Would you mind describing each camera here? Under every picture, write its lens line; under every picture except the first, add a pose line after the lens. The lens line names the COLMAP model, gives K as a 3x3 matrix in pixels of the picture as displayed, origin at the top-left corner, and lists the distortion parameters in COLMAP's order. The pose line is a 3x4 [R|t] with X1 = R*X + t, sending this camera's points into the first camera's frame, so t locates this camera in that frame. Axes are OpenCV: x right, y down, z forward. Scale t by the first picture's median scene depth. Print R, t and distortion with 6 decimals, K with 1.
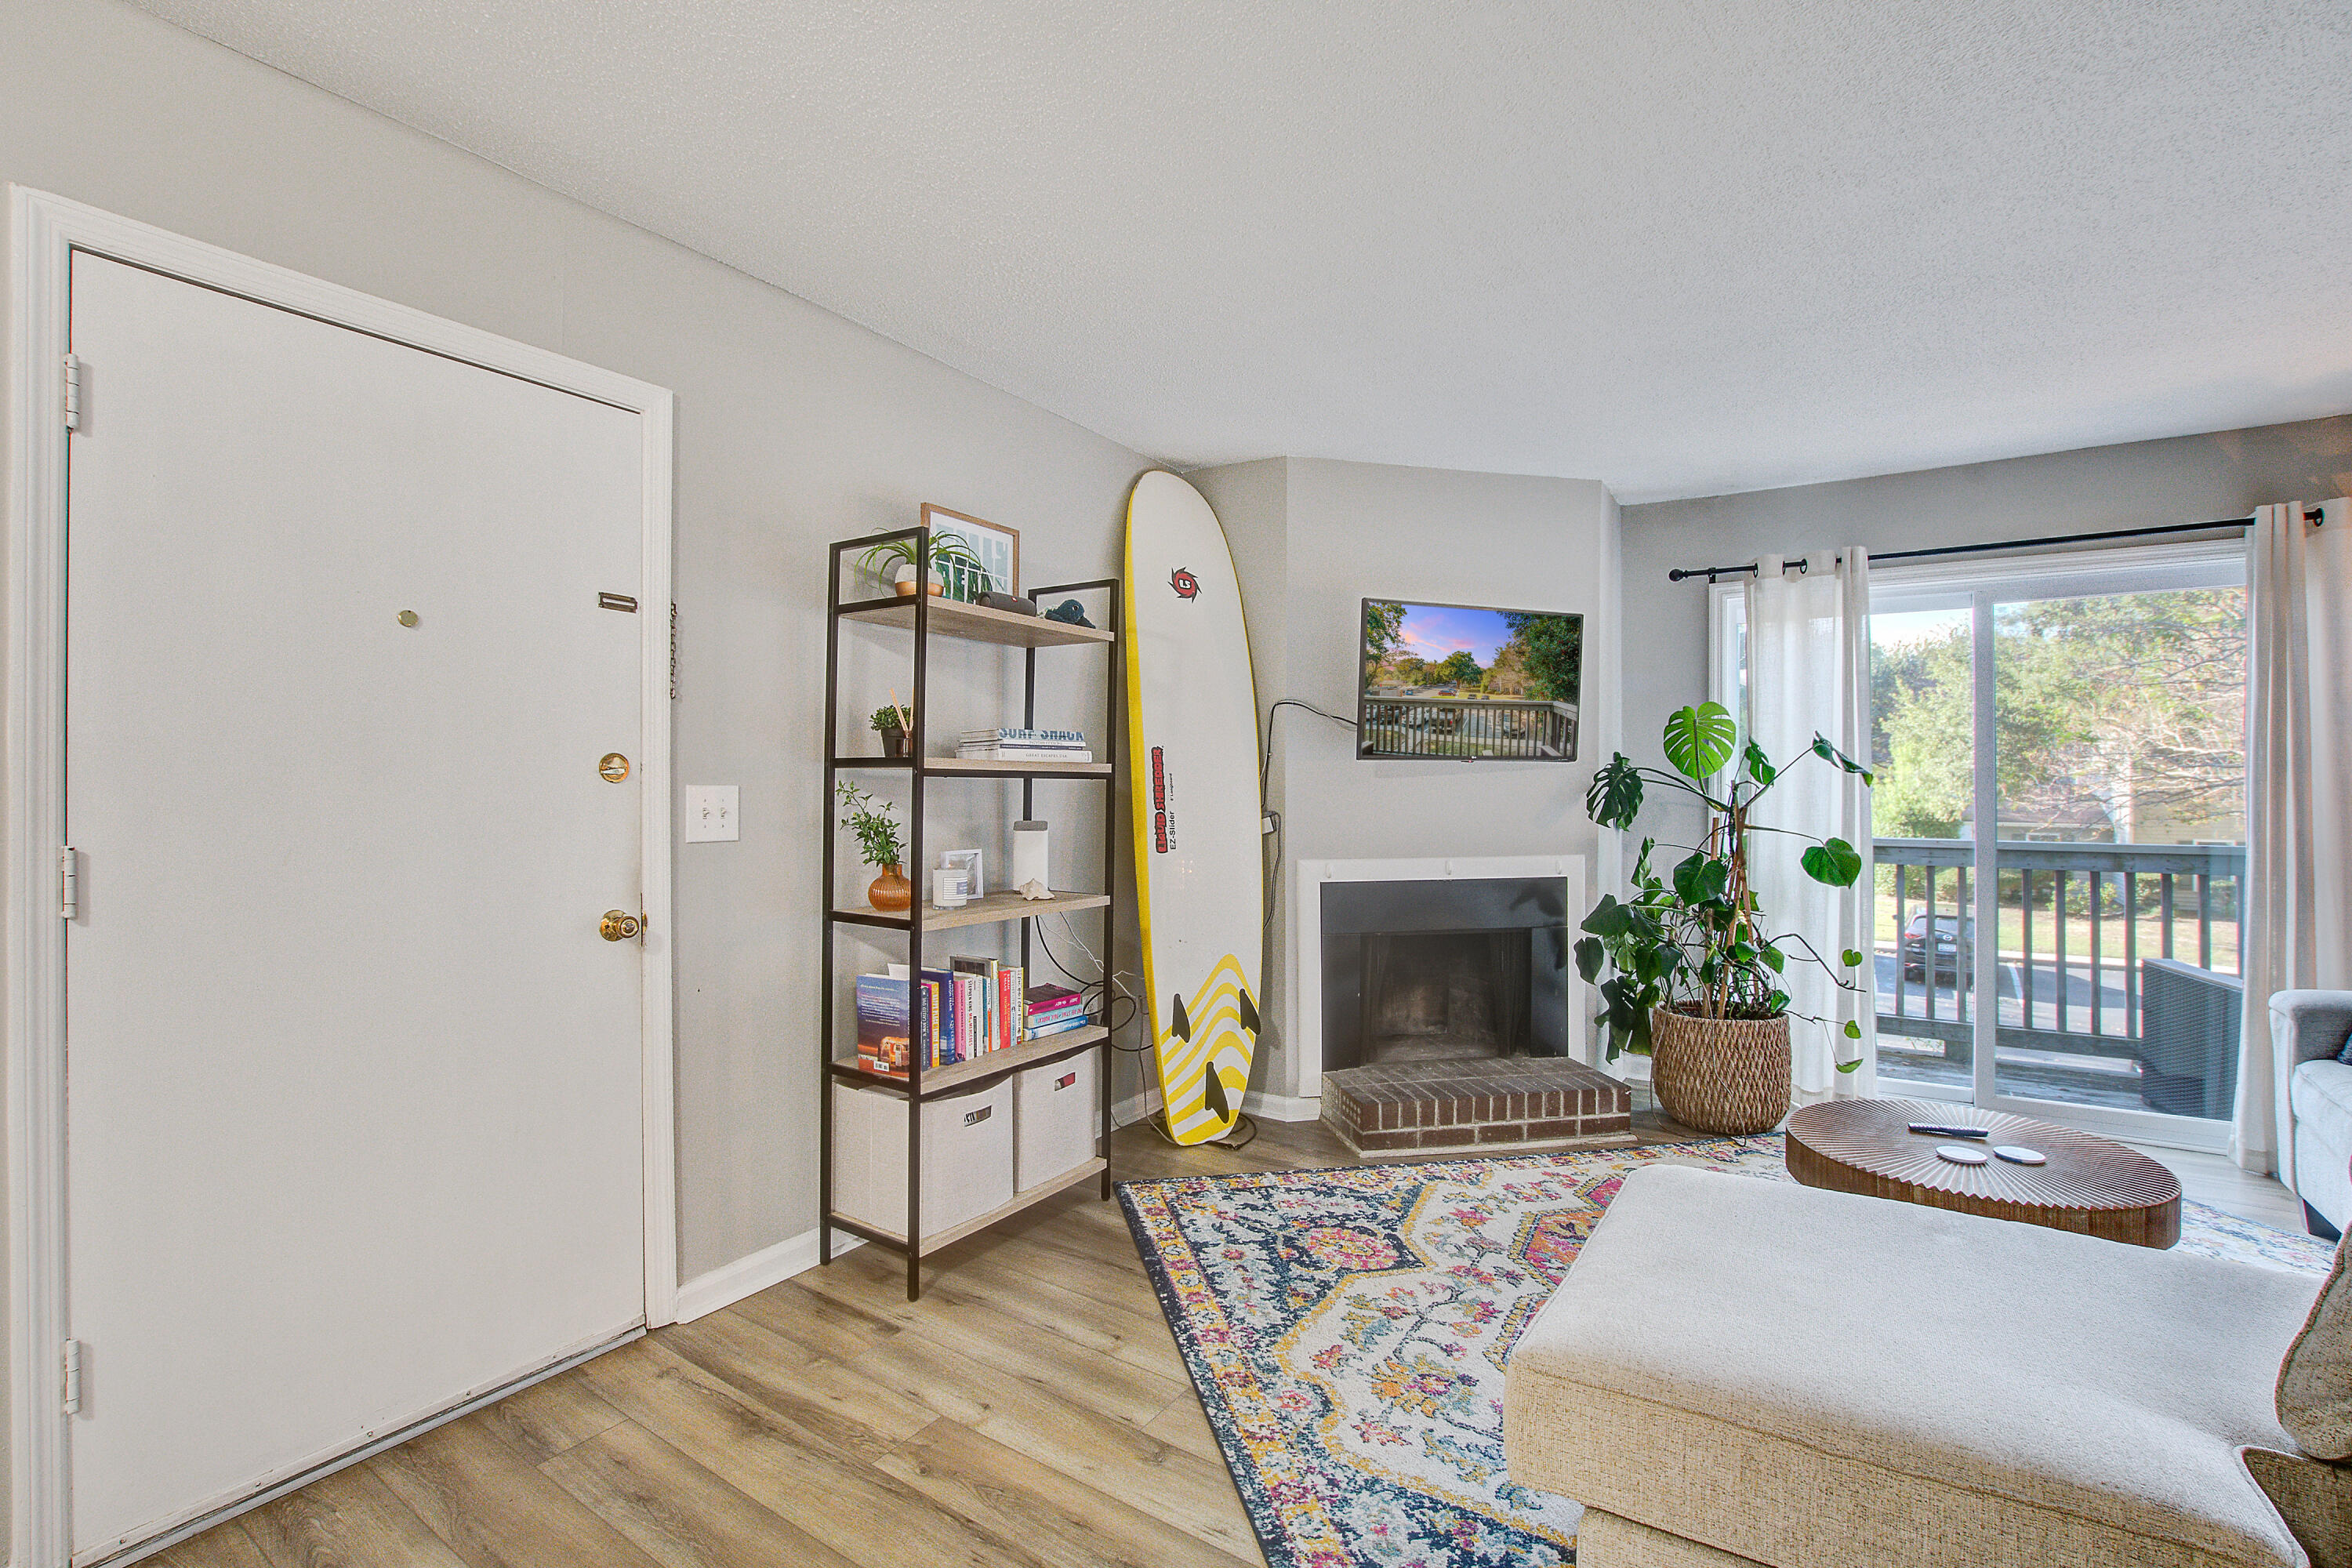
lens RADIAL K [[1076.1, 0, 1176.0], [0, 1076.1, 784.0], [0, 0, 1]] dist [-0.028525, 0.000096]
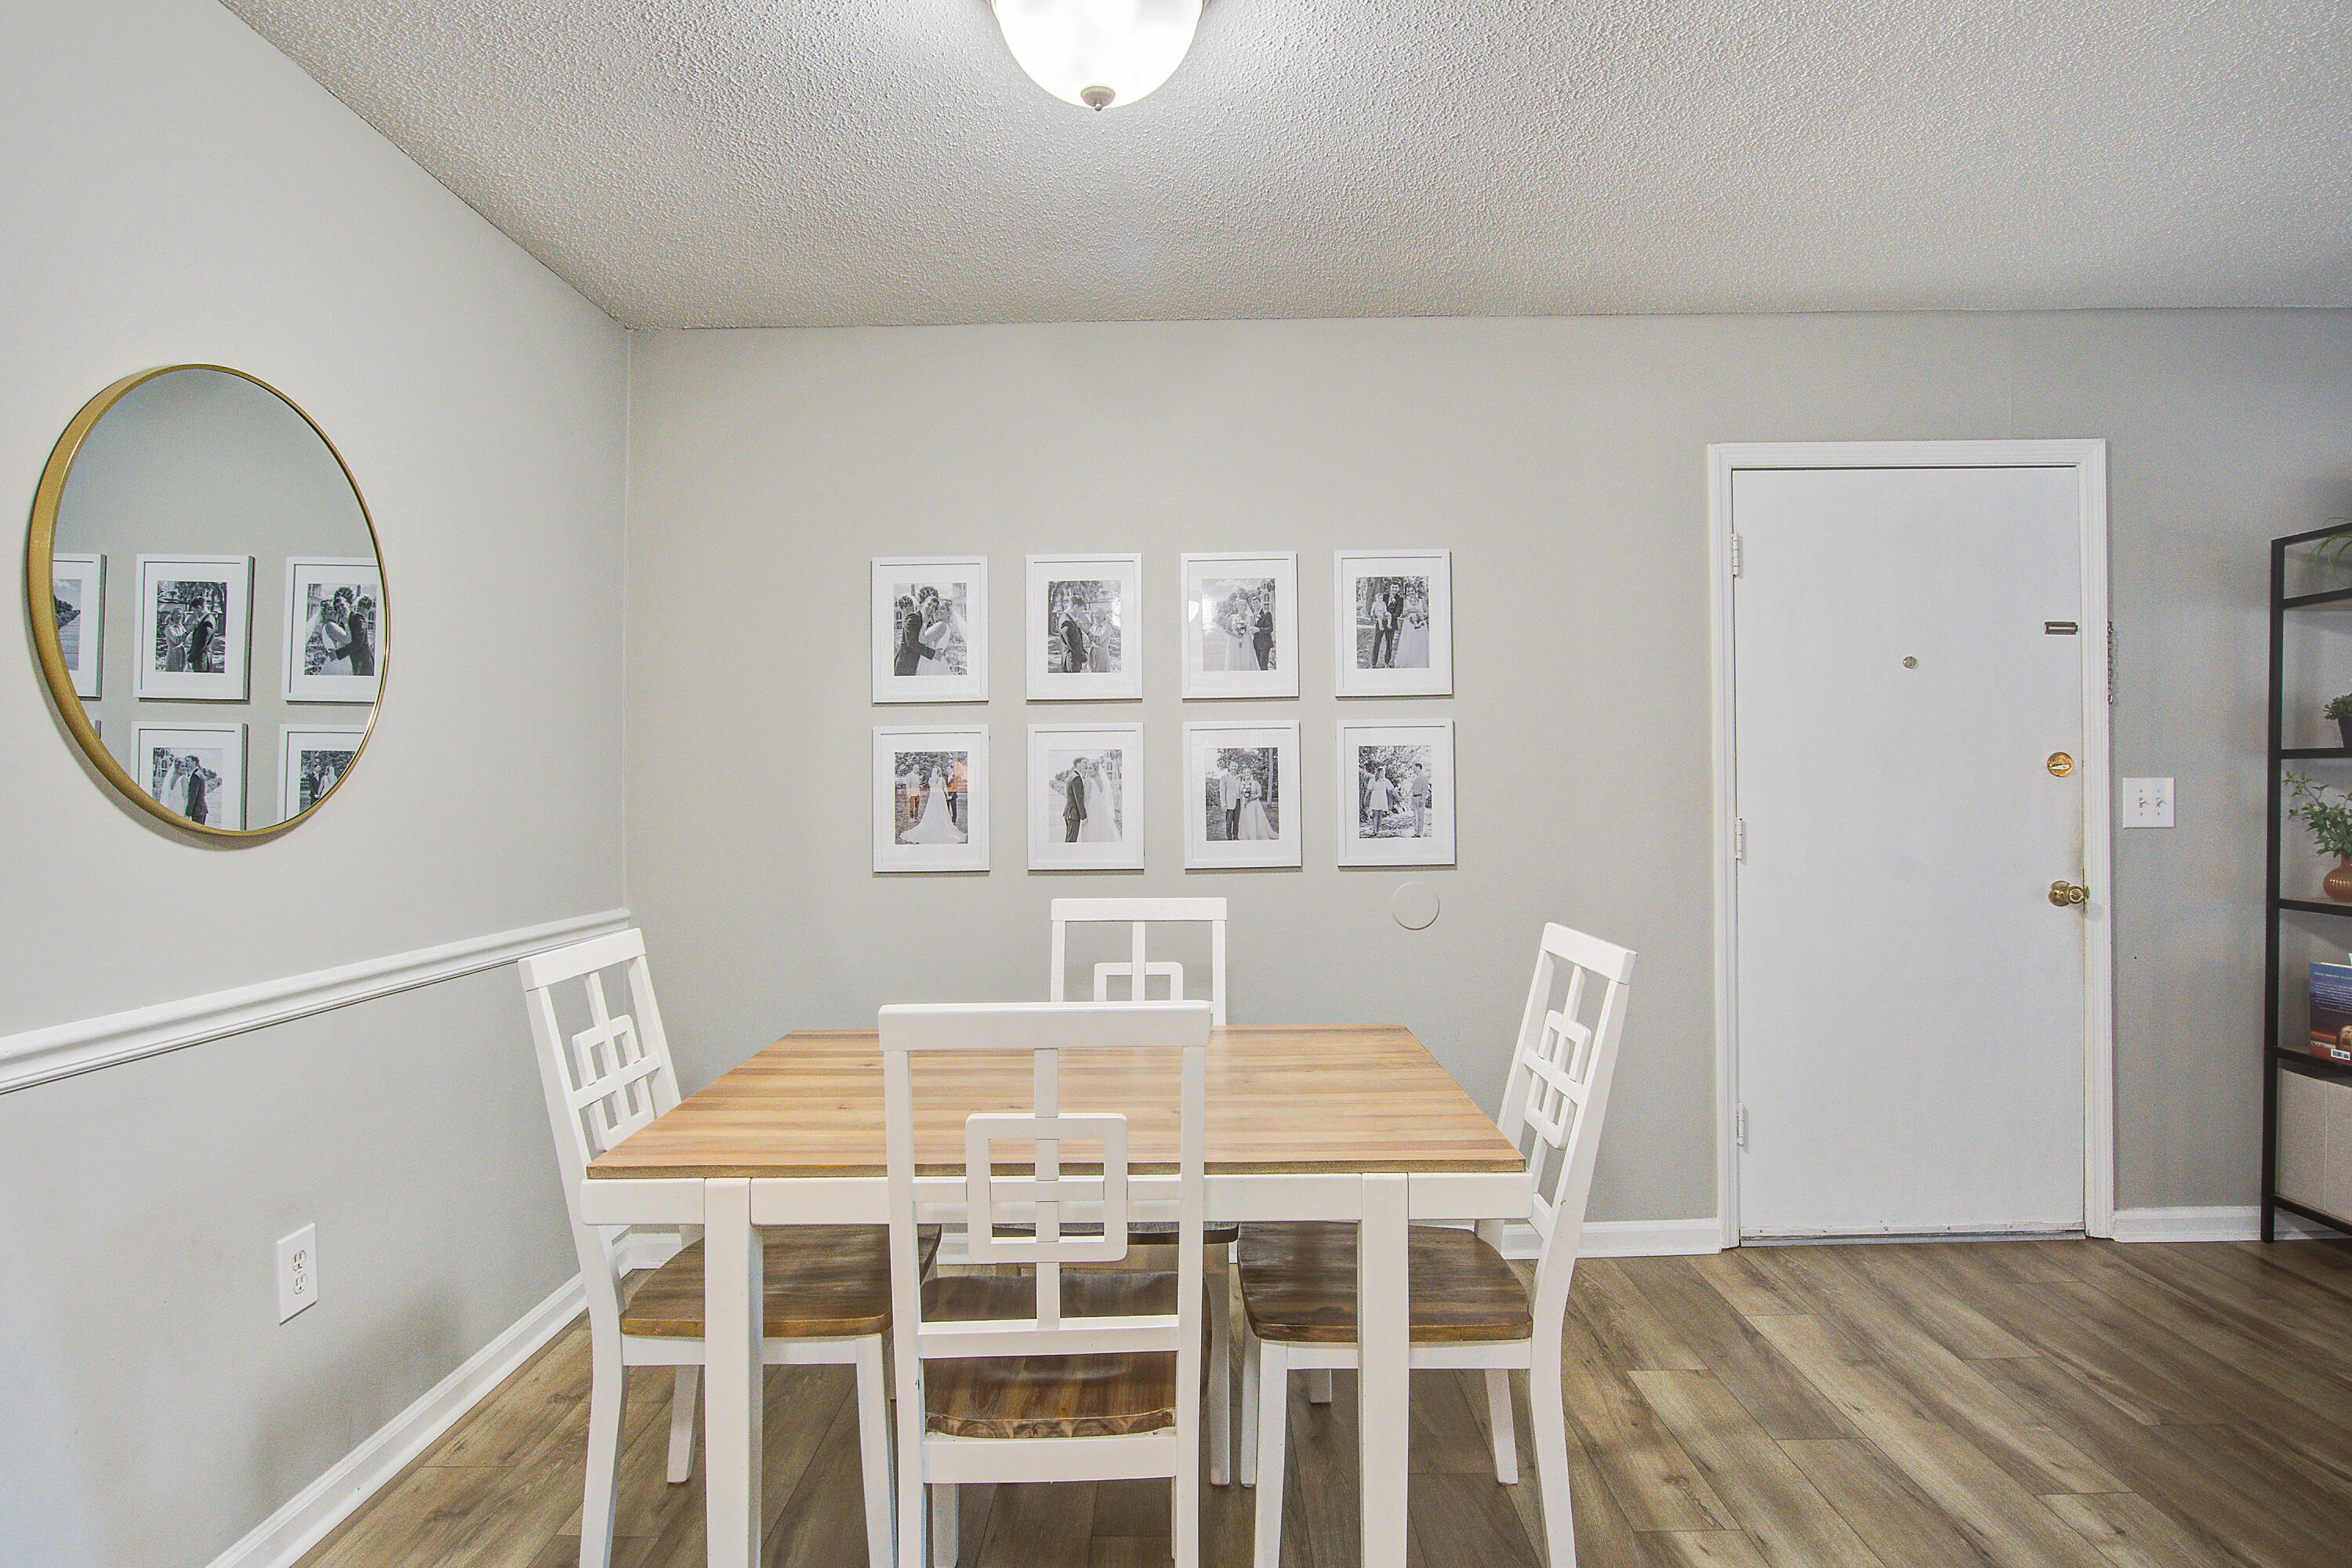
lens RADIAL K [[1296.3, 0, 1170.0], [0, 1296.3, 789.0], [0, 0, 1]] dist [-0.019156, 0.001765]
pose [[0.543319, -0.002725, -0.839522, 0.131367], [0.010972, 0.999932, 0.003855, -0.003069], [0.839455, -0.011306, 0.543312, -0.556393]]
